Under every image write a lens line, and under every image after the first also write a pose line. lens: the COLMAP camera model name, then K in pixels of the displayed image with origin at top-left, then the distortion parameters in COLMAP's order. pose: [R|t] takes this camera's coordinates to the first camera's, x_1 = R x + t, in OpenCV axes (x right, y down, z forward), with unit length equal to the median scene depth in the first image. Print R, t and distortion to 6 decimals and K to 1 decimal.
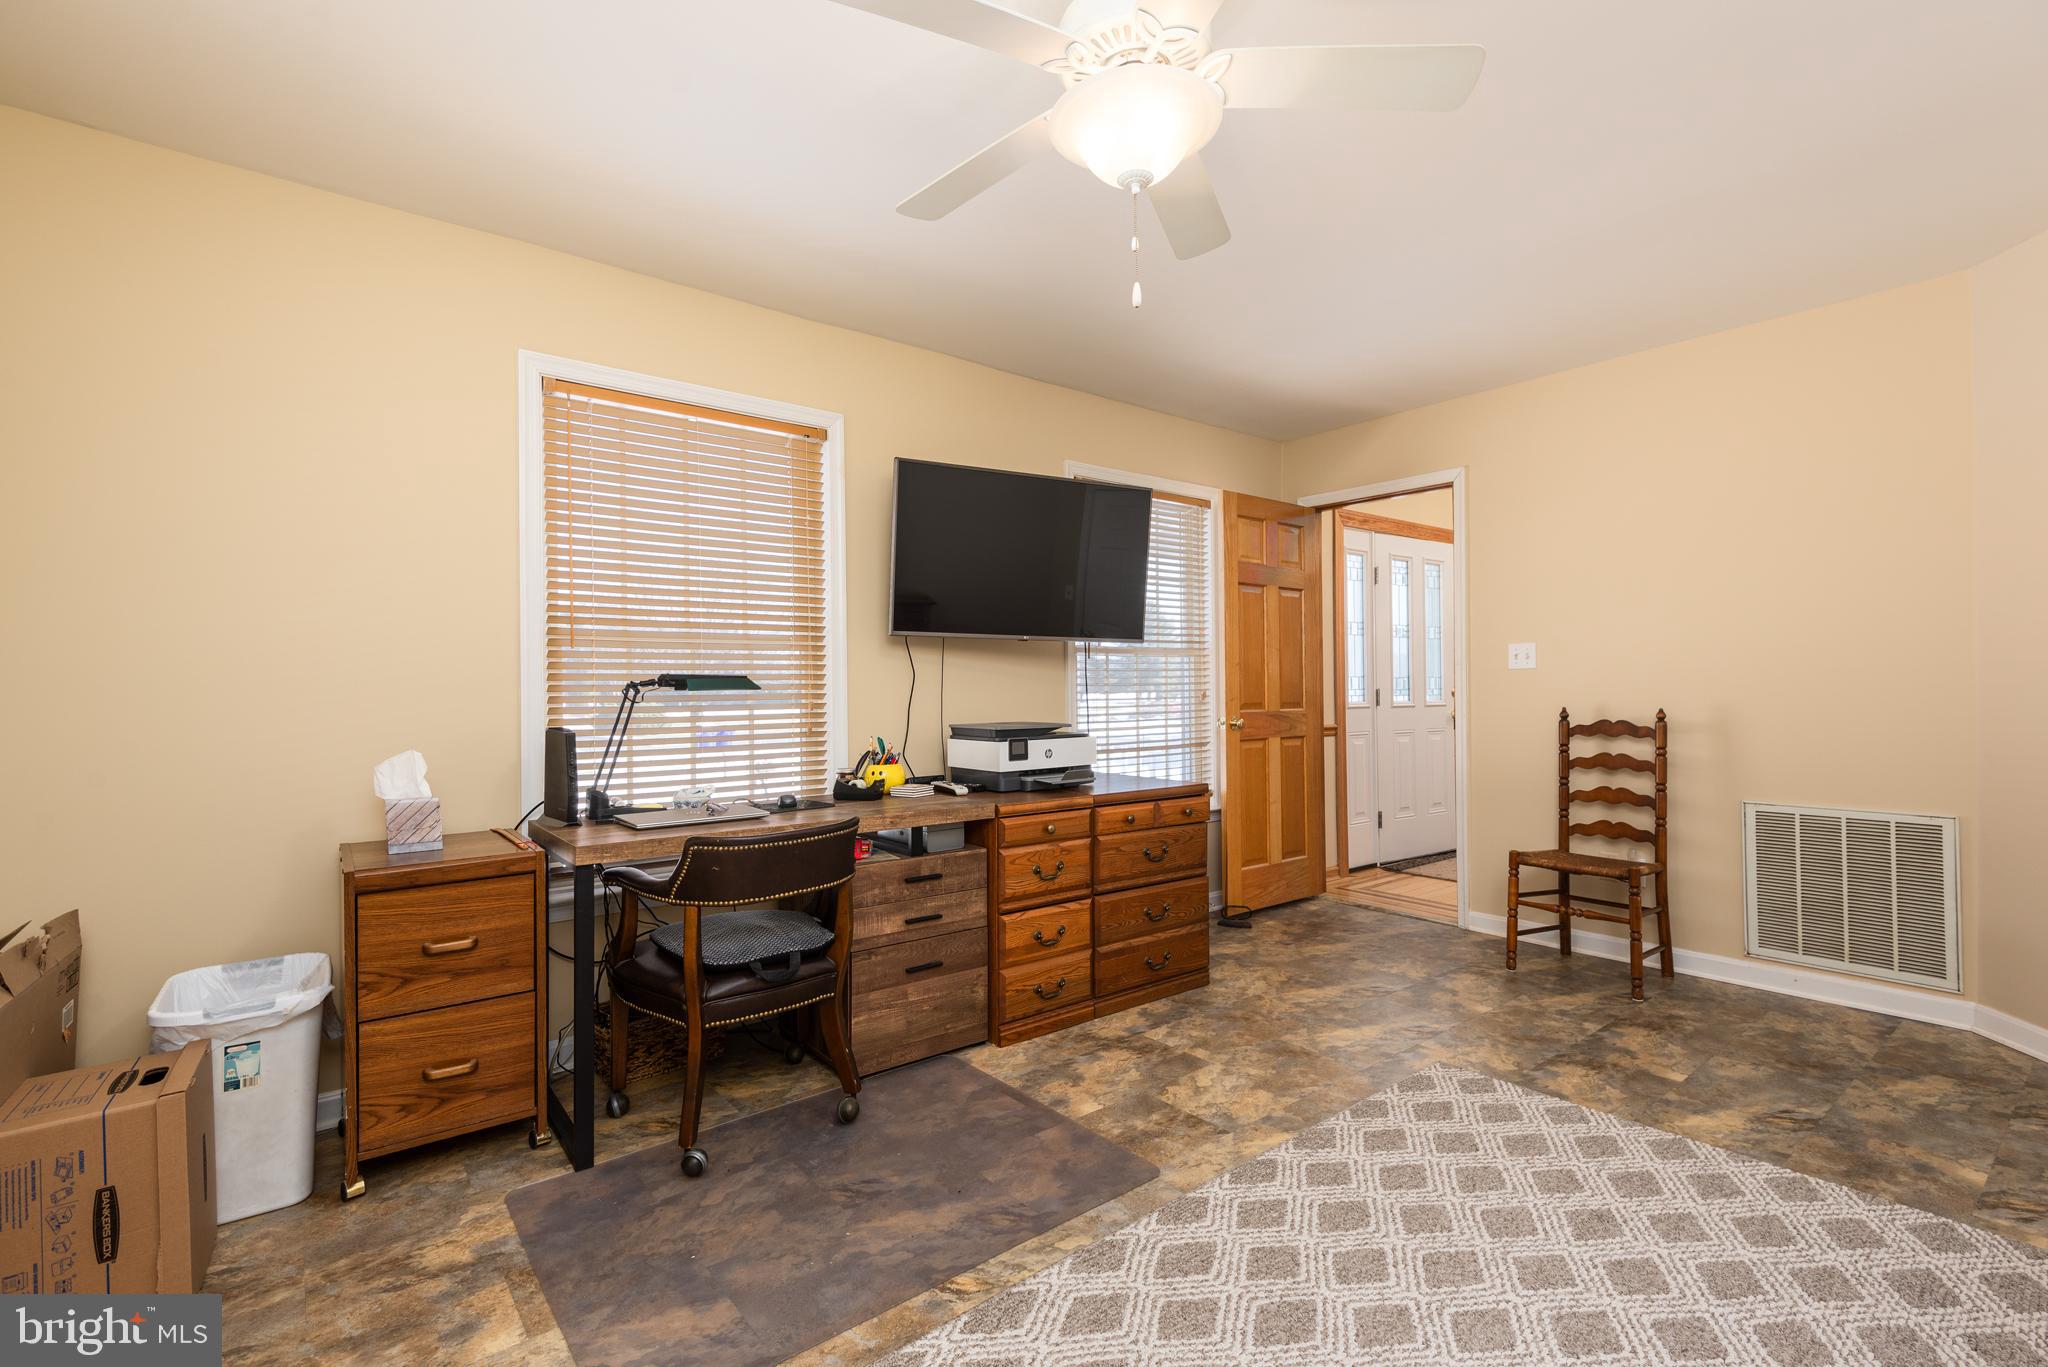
lens RADIAL K [[926.4, 0, 1025.5], [0, 926.4, 687.2], [0, 0, 1]] dist [0.030201, -0.015003]
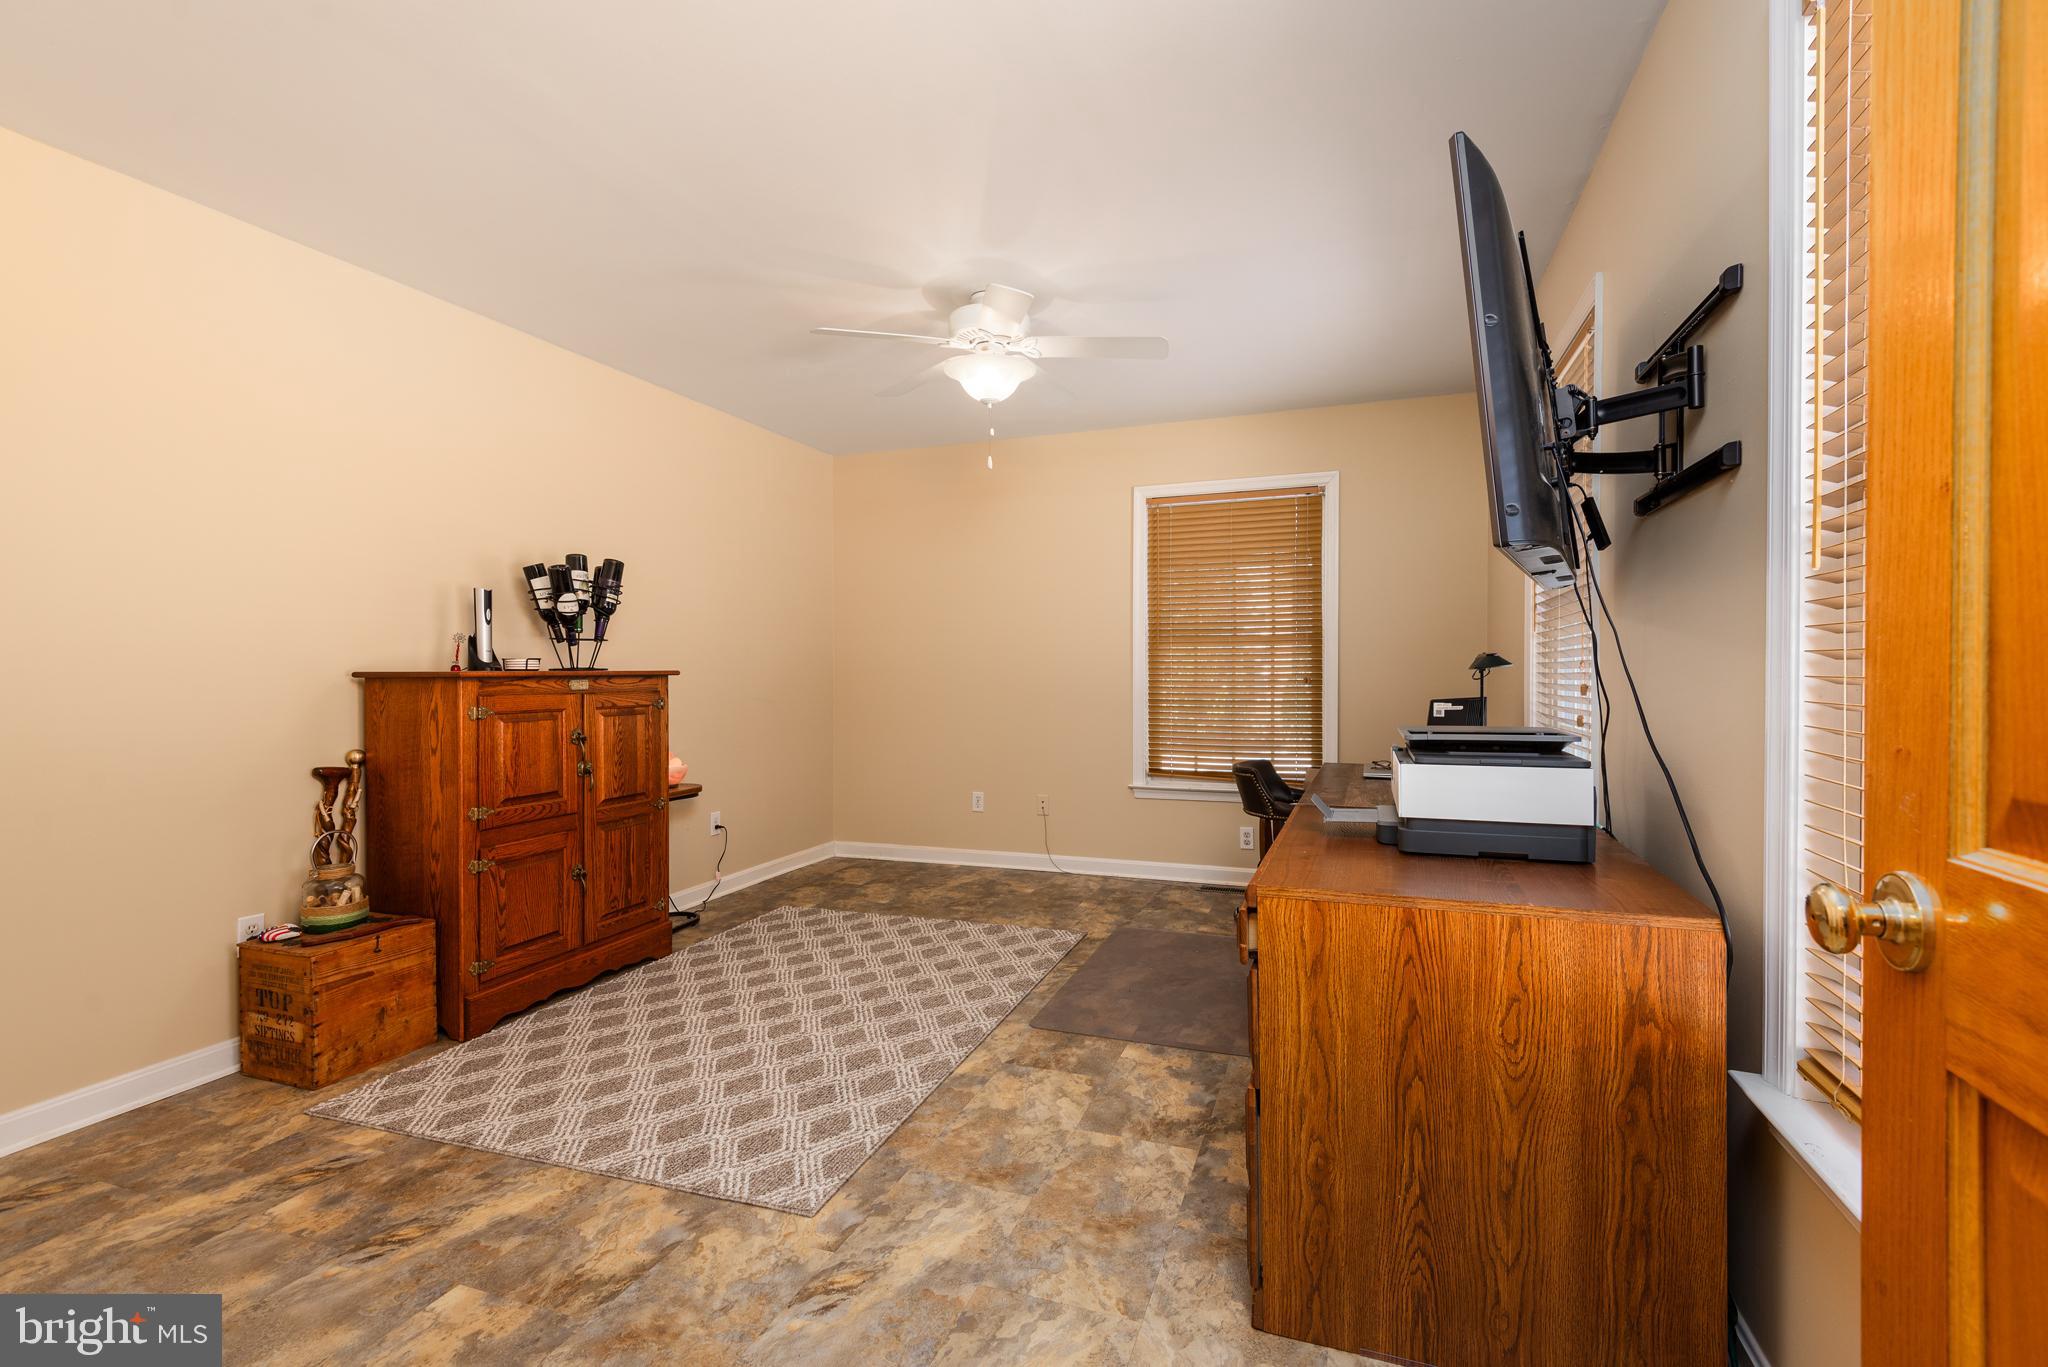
lens RADIAL K [[926.4, 0, 1025.7], [0, 926.4, 681.1], [0, 0, 1]] dist [0.030201, -0.015003]
pose [[-0.854871, 0.017784, -0.518535, 0.752048], [0.013402, 0.999836, 0.012196, -0.003648], [0.518667, 0.003477, -0.854969, 1.913824]]
